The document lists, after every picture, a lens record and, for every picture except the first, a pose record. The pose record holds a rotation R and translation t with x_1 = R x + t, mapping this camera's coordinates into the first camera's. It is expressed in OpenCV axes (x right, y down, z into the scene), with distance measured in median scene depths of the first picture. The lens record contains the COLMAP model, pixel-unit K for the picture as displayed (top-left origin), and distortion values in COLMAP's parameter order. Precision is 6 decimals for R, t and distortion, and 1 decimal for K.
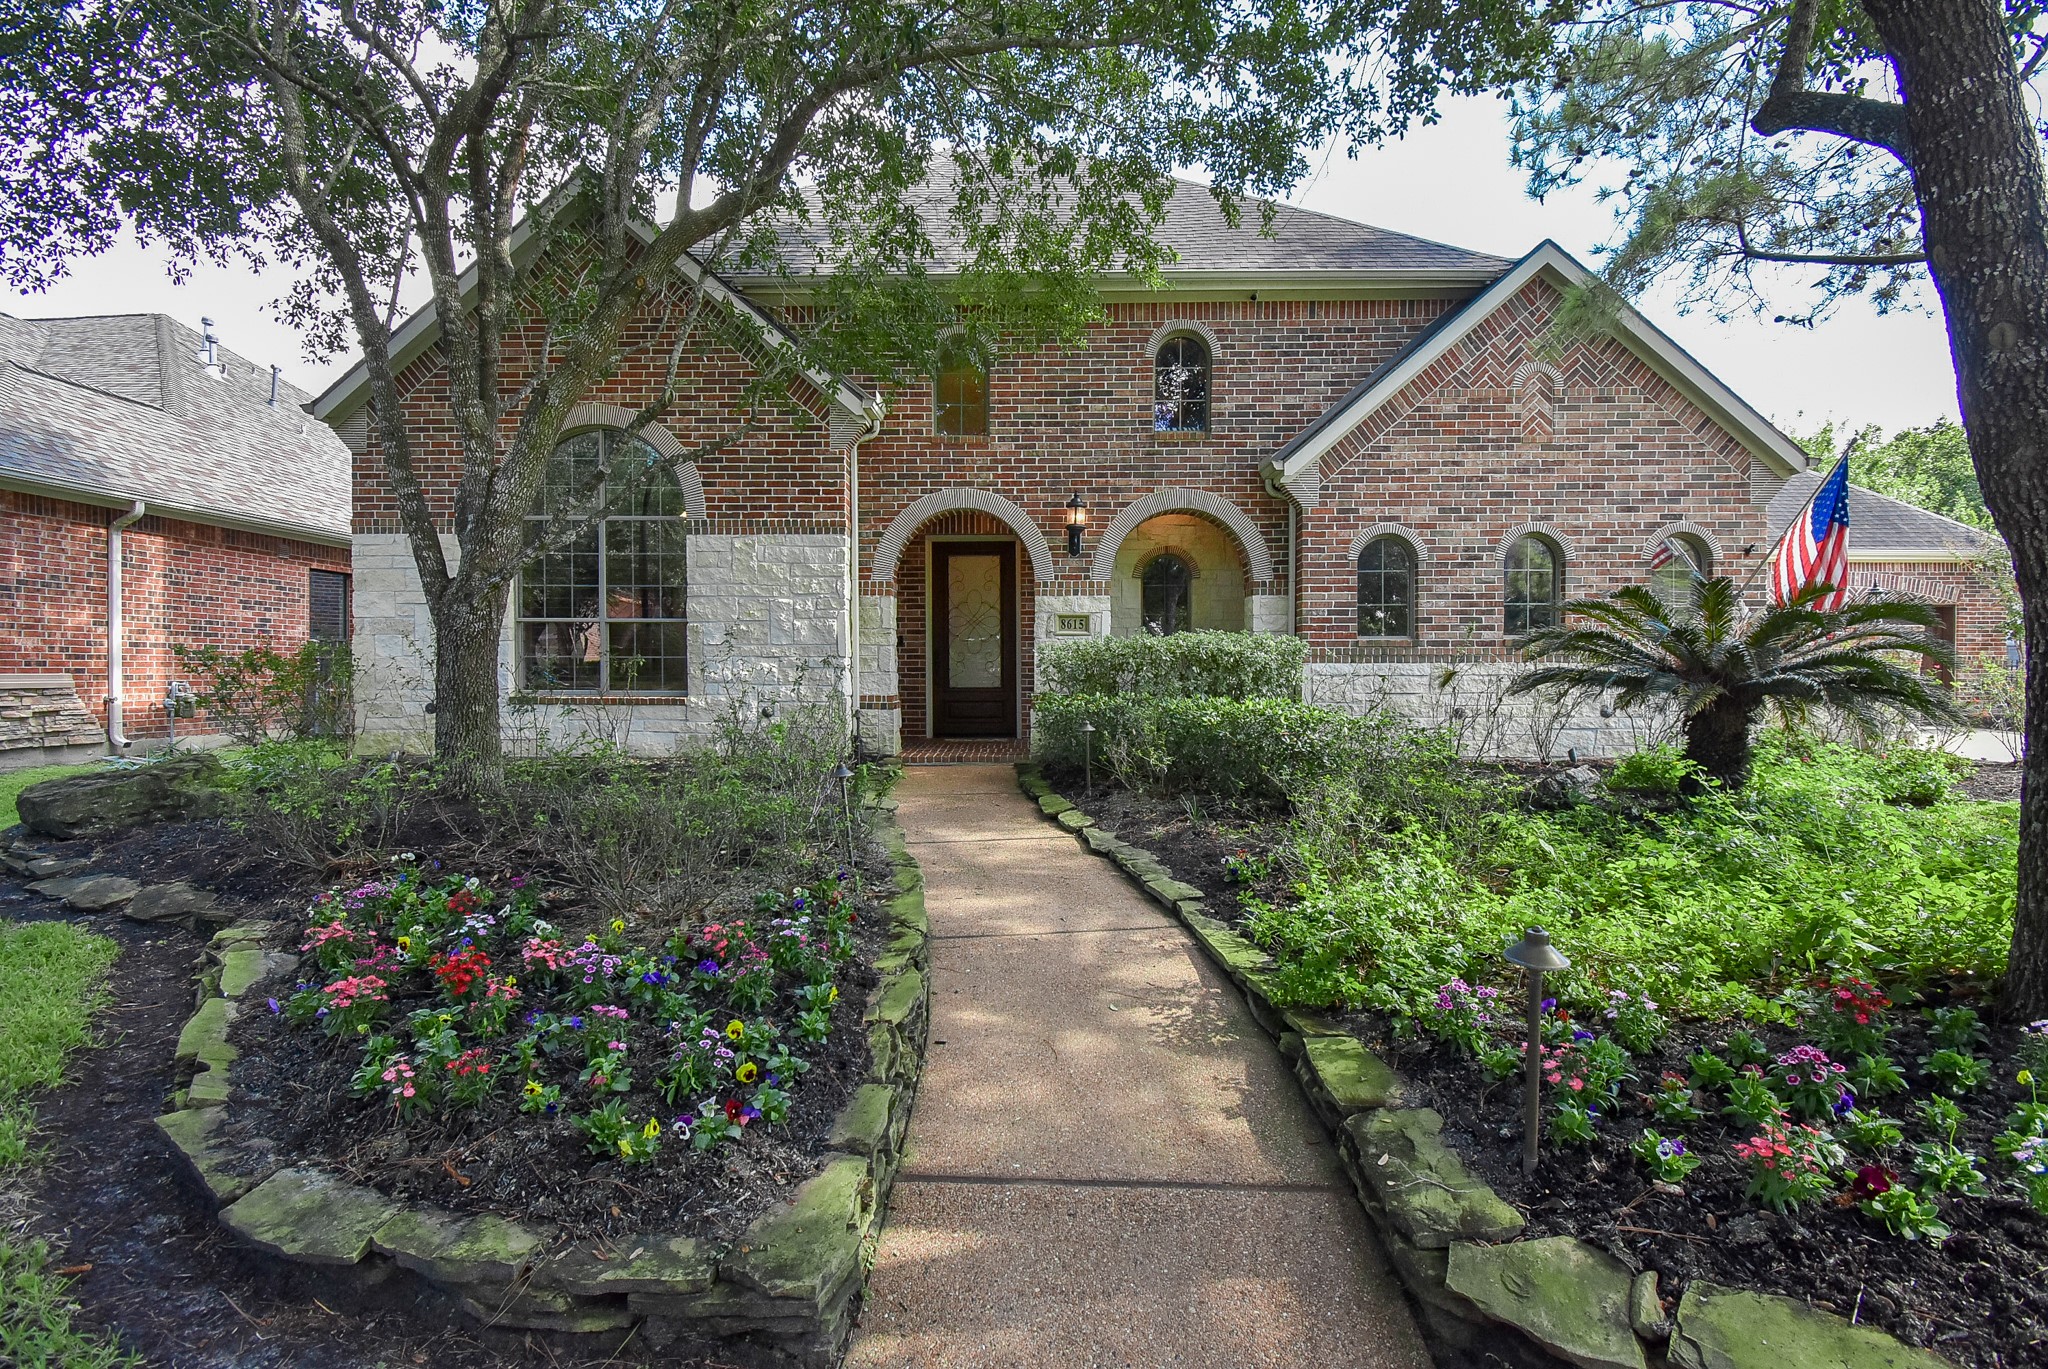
lens RADIAL K [[915.9, 0, 1012.9], [0, 915.9, 699.4], [0, 0, 1]] dist [-0.009348, -0.001540]
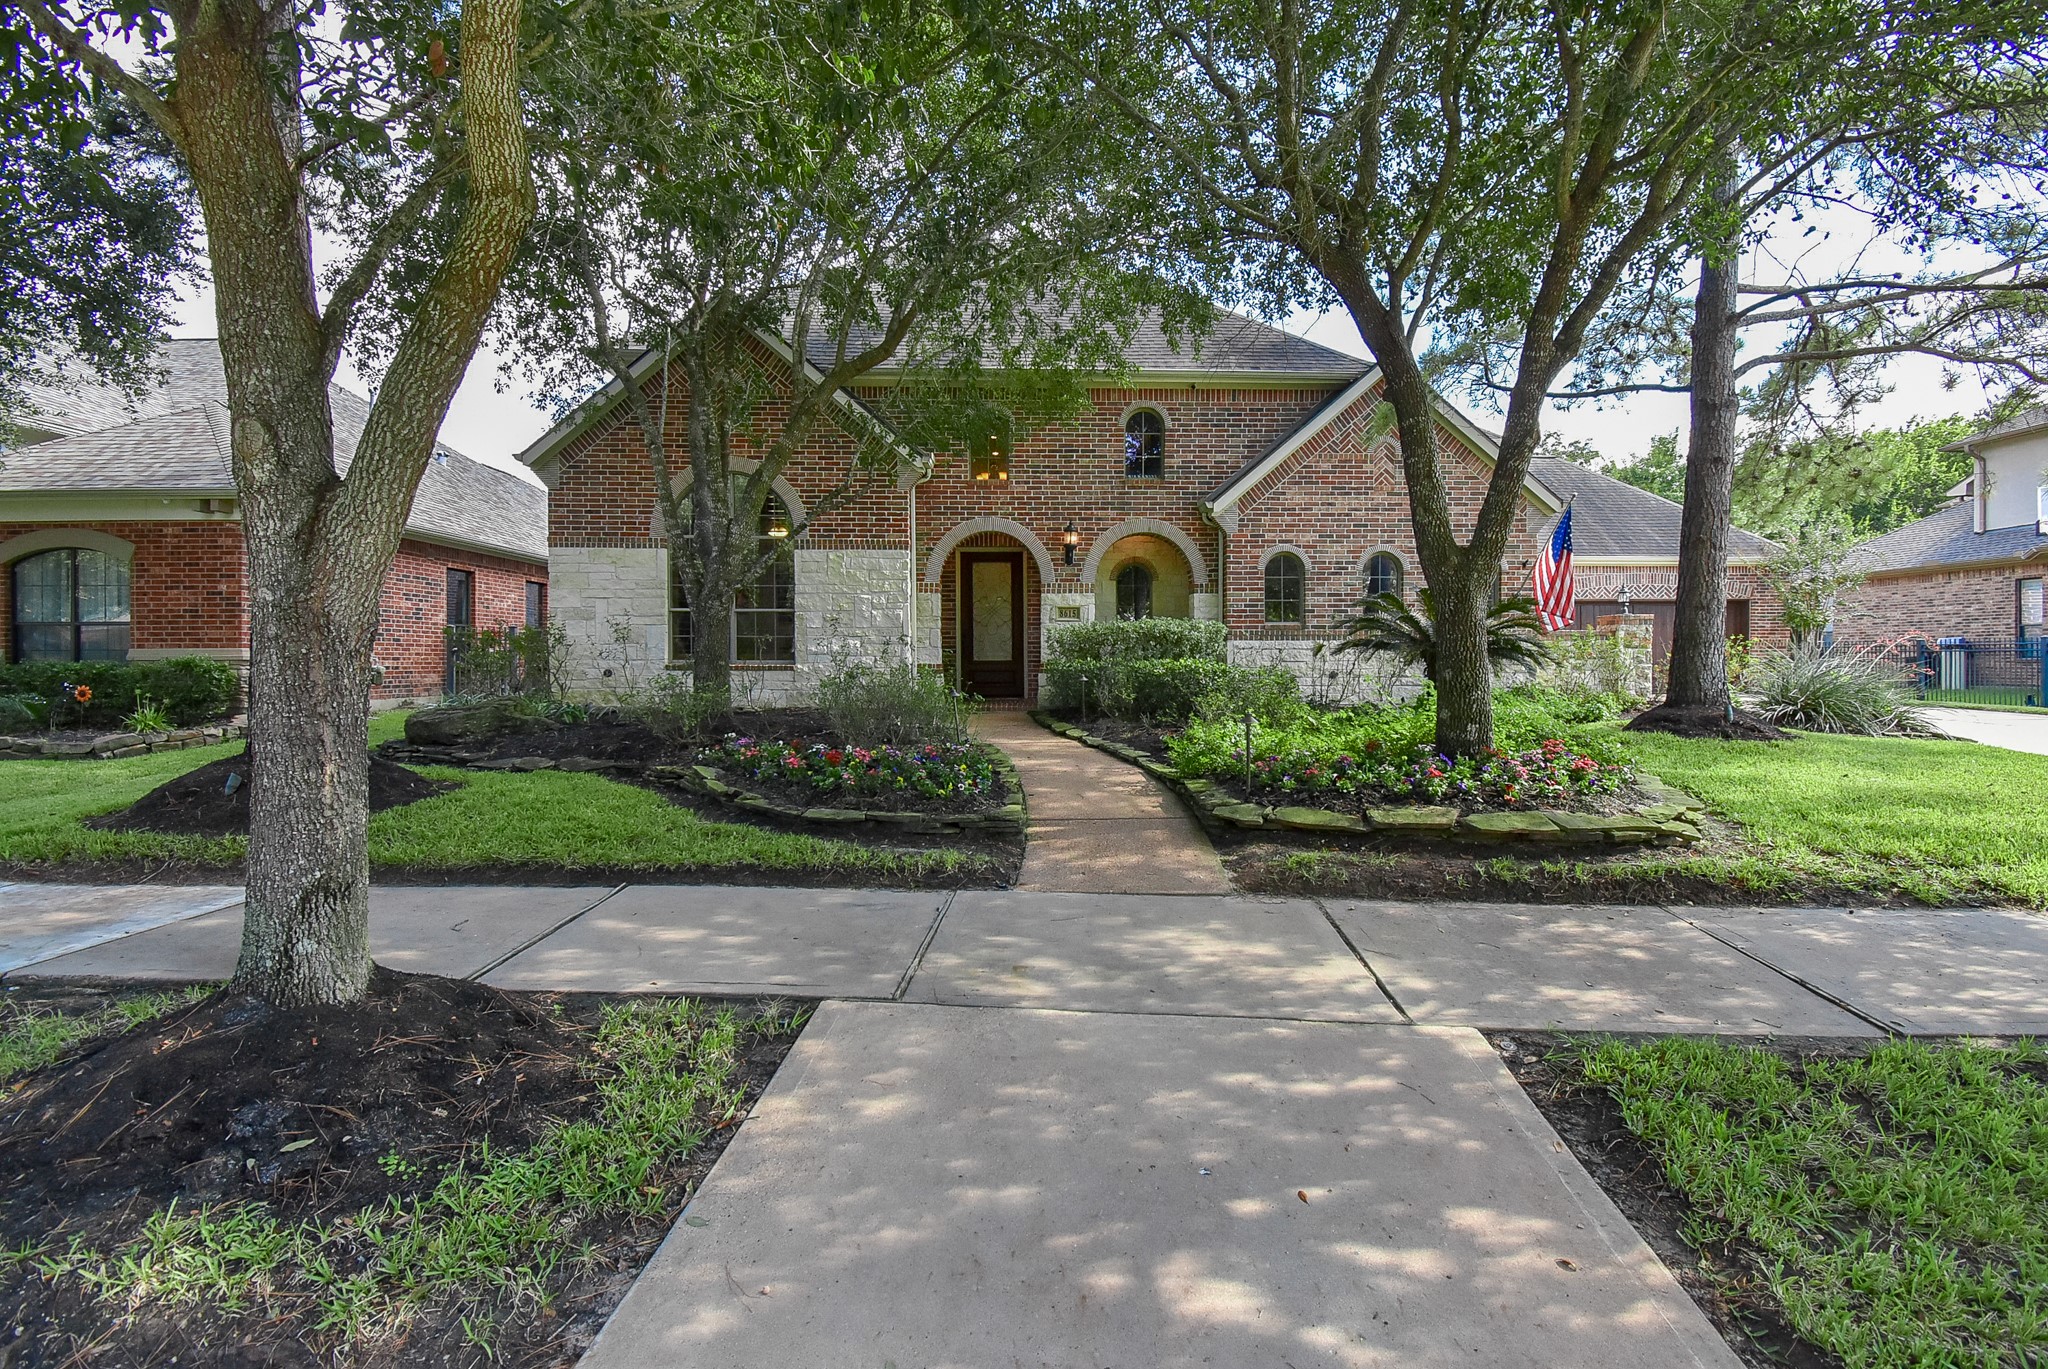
lens RADIAL K [[915.9, 0, 1029.2], [0, 915.9, 670.5], [0, 0, 1]] dist [-0.009348, -0.001540]
pose [[0.998984, -0.001169, 0.045052, -0.061206], [0.002090, 0.999790, -0.020407, 0.036062], [-0.045018, 0.020480, 0.998776, -0.424320]]
